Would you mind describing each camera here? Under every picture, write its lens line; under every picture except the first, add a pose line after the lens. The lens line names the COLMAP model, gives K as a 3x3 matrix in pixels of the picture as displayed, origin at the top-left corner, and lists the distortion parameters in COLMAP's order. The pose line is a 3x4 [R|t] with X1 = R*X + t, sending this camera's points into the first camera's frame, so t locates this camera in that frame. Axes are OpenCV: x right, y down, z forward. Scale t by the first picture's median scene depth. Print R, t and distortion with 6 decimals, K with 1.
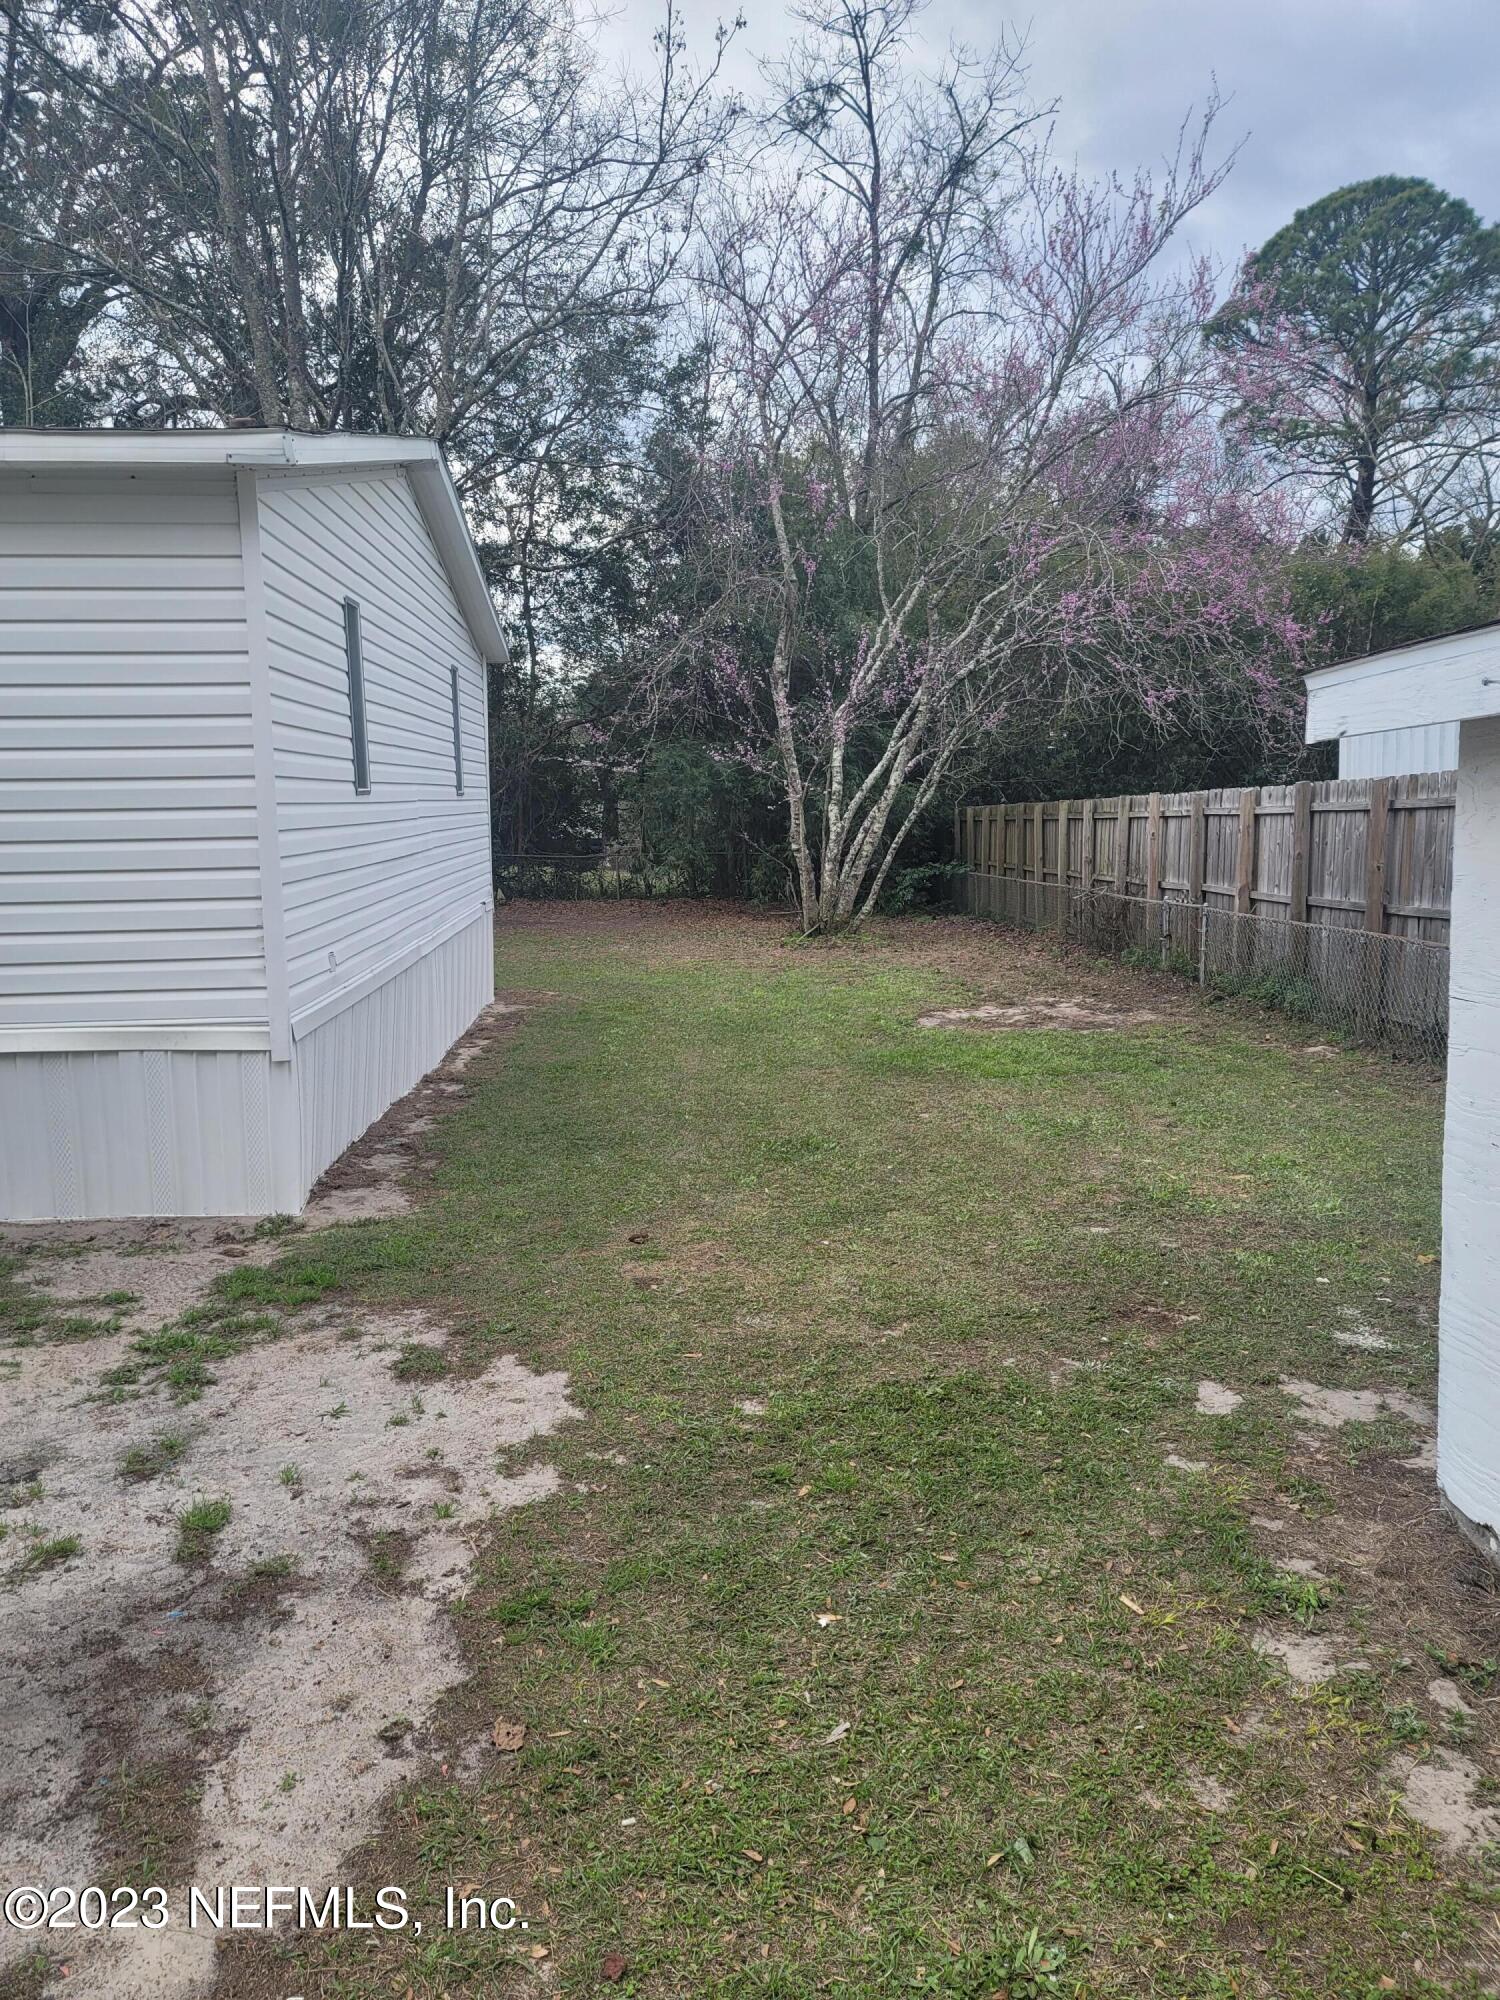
lens RADIAL K [[1441.0, 0, 750.8], [0, 1441.0, 996.6], [0, 0, 1]] dist [0.094867, -0.086358]
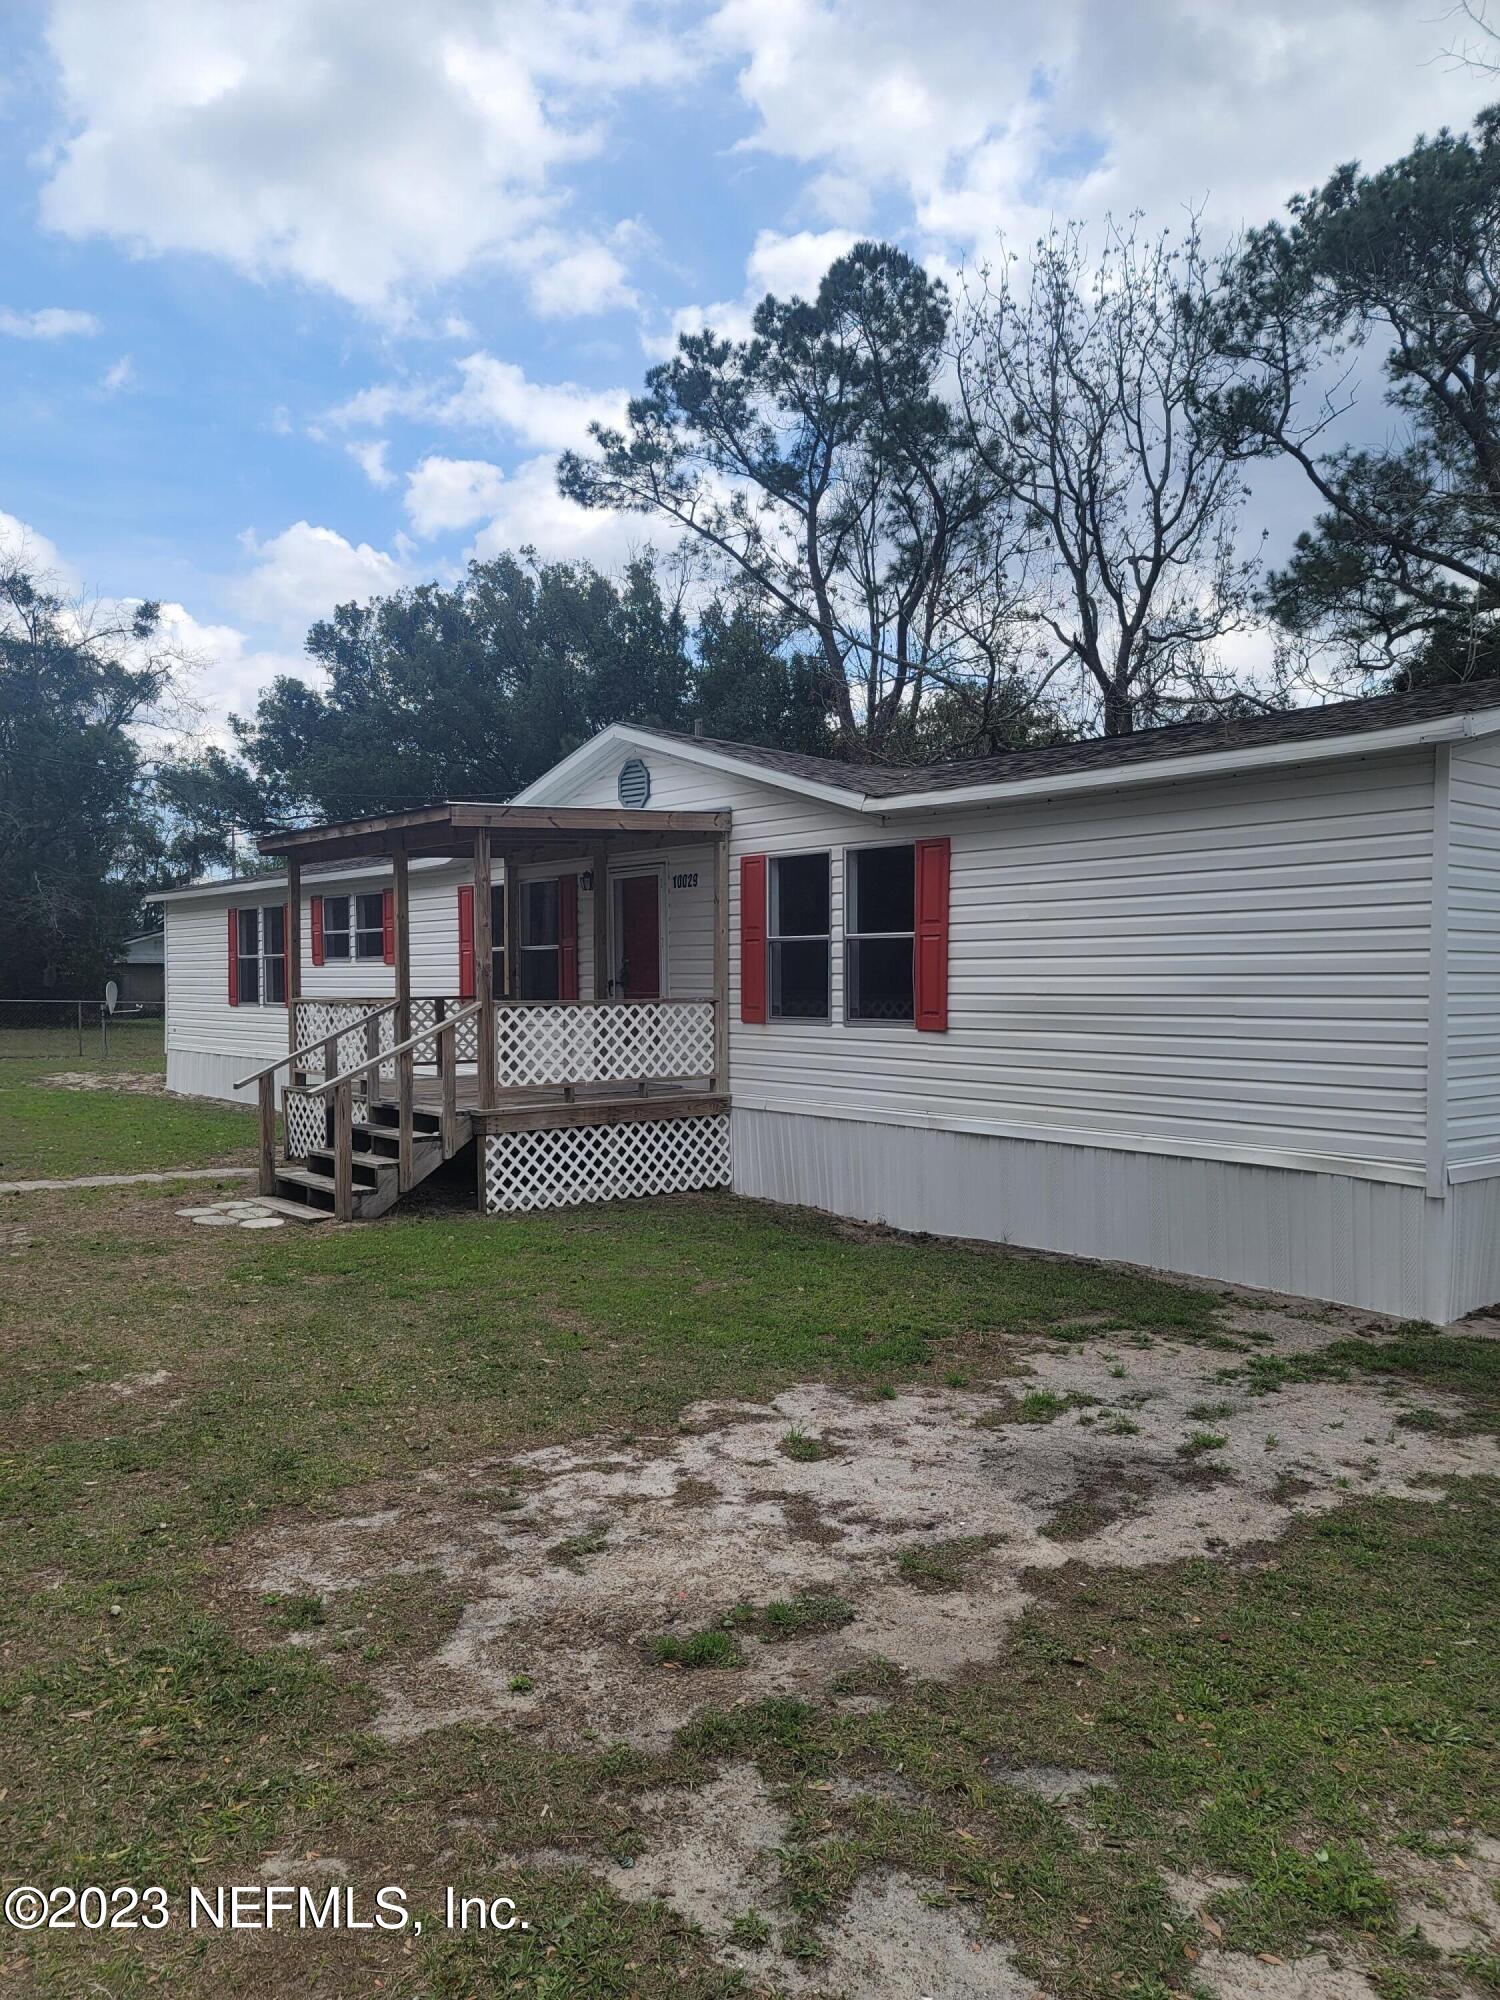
lens RADIAL K [[1454.2, 0, 738.0], [0, 1454.2, 1004.7], [0, 0, 1]] dist [0.094748, -0.093029]
pose [[0.567864, 0.026390, -0.822699, 0.589832], [-0.117276, 0.991883, -0.049132, 0.019952], [0.814725, 0.124383, 0.566350, -0.354934]]
